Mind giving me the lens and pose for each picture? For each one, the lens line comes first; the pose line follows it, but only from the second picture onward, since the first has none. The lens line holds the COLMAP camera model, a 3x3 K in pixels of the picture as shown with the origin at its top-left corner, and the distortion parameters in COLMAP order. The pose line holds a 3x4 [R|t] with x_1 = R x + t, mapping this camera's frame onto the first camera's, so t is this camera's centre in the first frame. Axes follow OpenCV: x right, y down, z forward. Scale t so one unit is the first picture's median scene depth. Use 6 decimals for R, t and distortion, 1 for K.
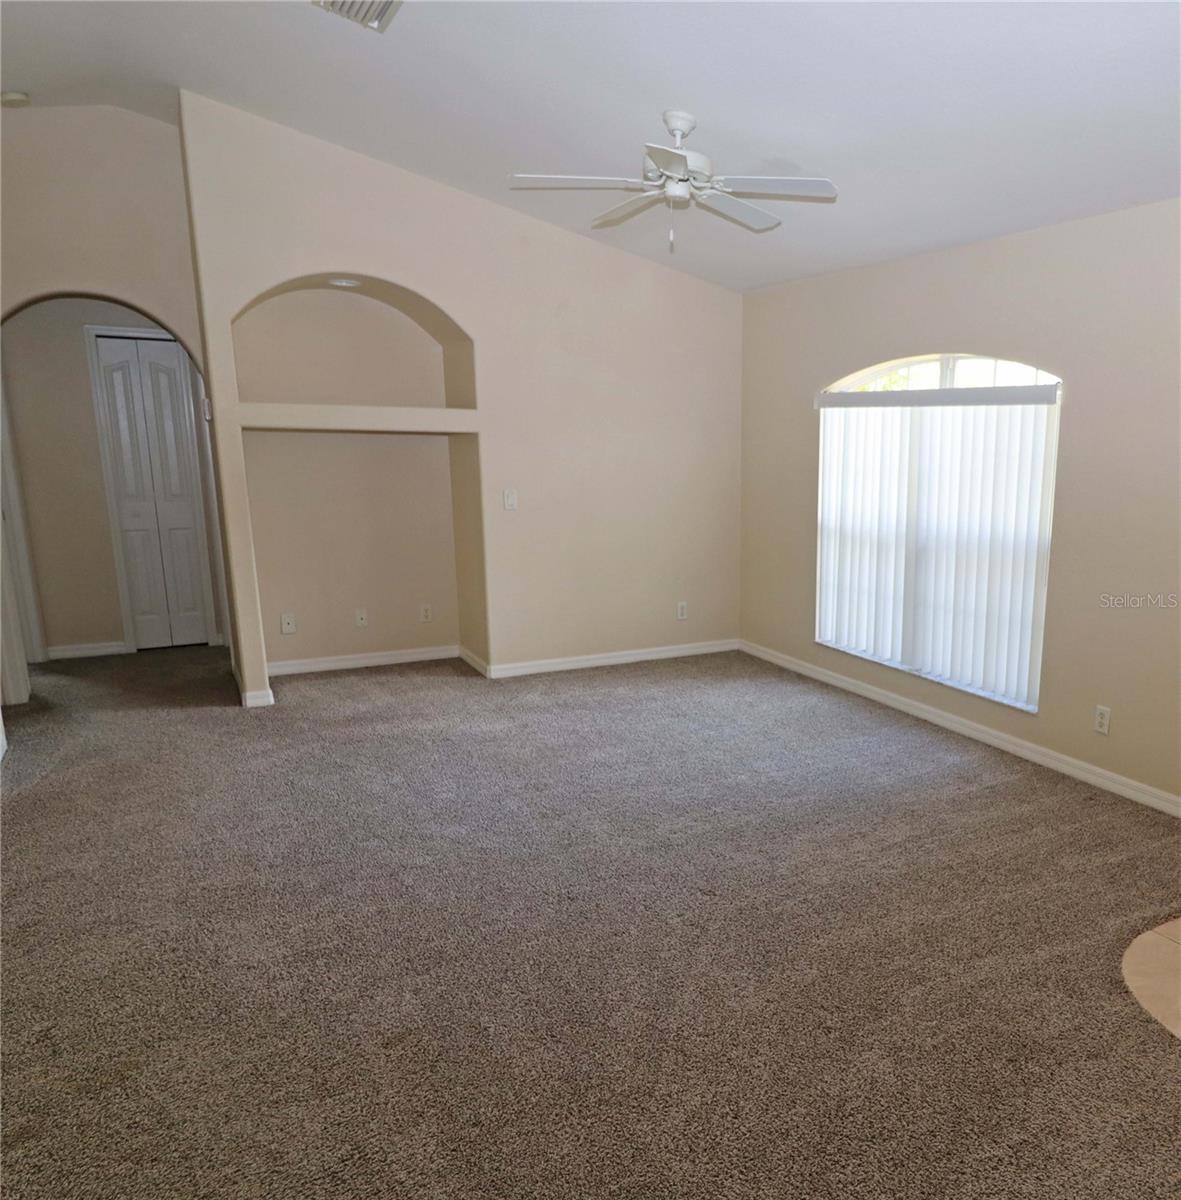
lens RADIAL K [[943.4, 0, 787.7], [0, 943.4, 647.8], [0, 0, 1]] dist [-0.005122, -0.002705]
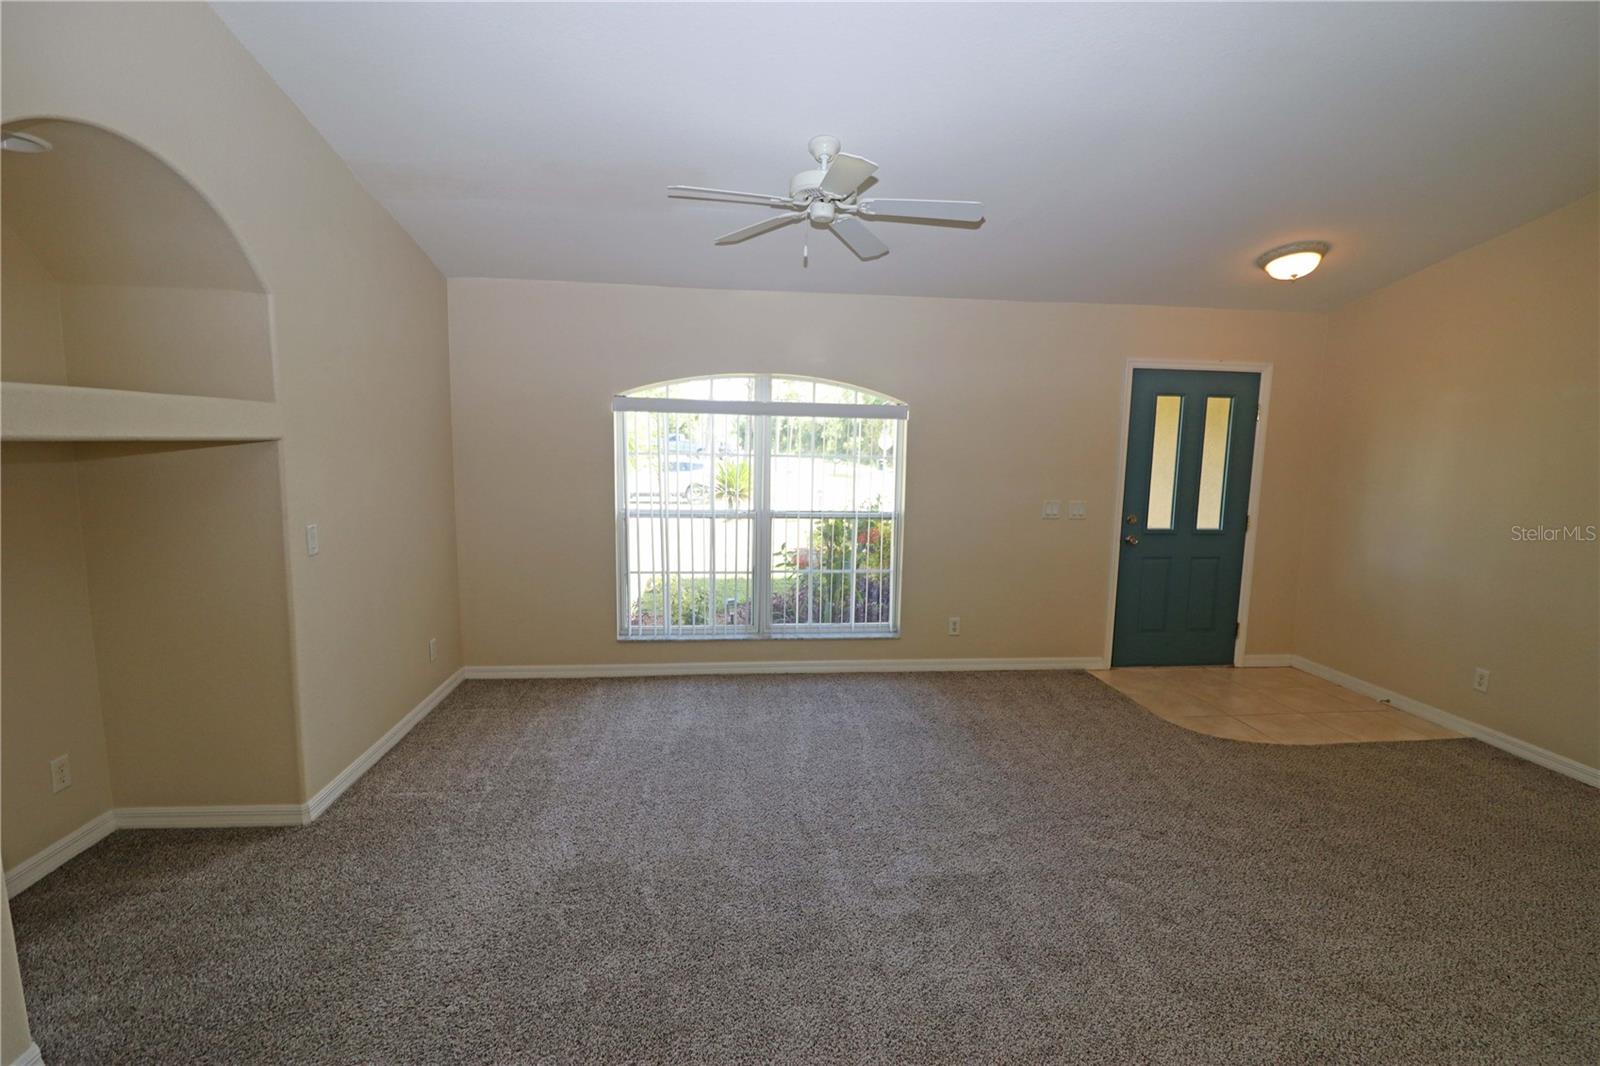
lens RADIAL K [[744.7, 0, 805.7], [0, 744.7, 529.7], [0, 0, 1]] dist [0.000720, -0.009339]
pose [[0.455682, -0.116961, 0.882425, -0.682935], [0.184991, 0.982129, 0.034647, -0.136358], [-0.870708, 0.147453, 0.469176, 0.530910]]
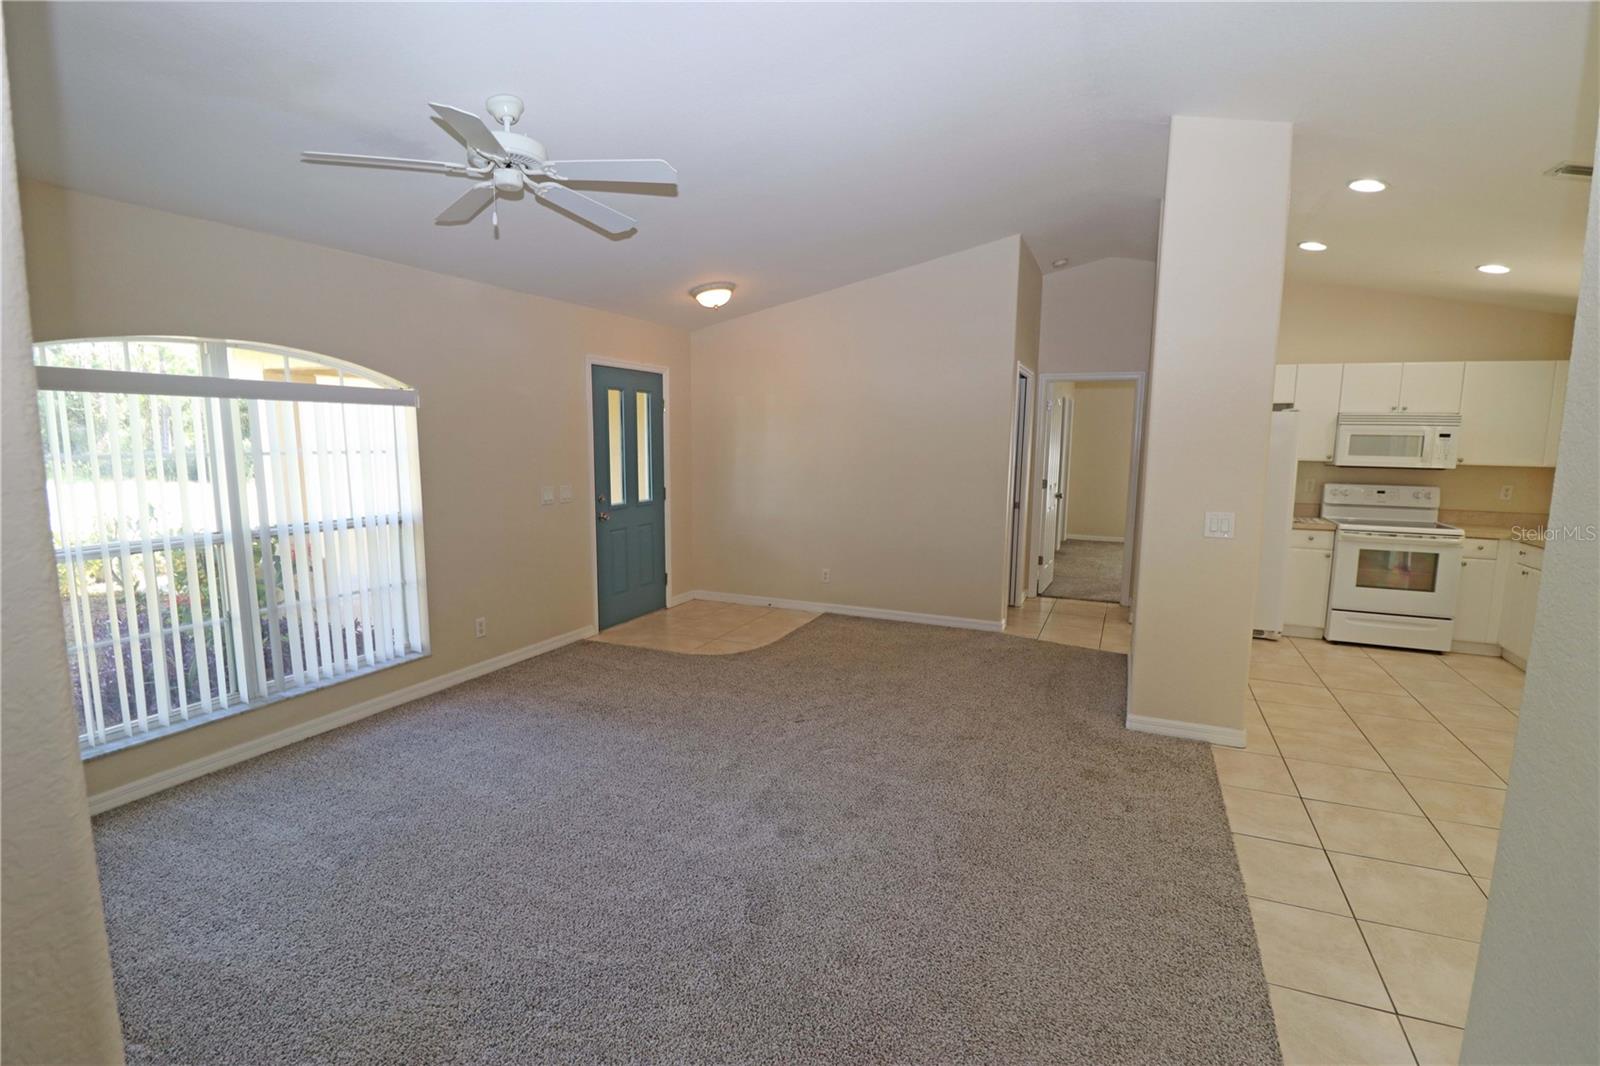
lens RADIAL K [[744.7, 0, 805.7], [0, 744.7, 529.7], [0, 0, 1]] dist [0.000720, -0.009339]
pose [[-0.538864, -0.130623, 0.832204, -0.715727], [0.165569, 0.952212, 0.256668, -0.229974], [-0.825962, 0.276096, -0.491486, 0.938022]]
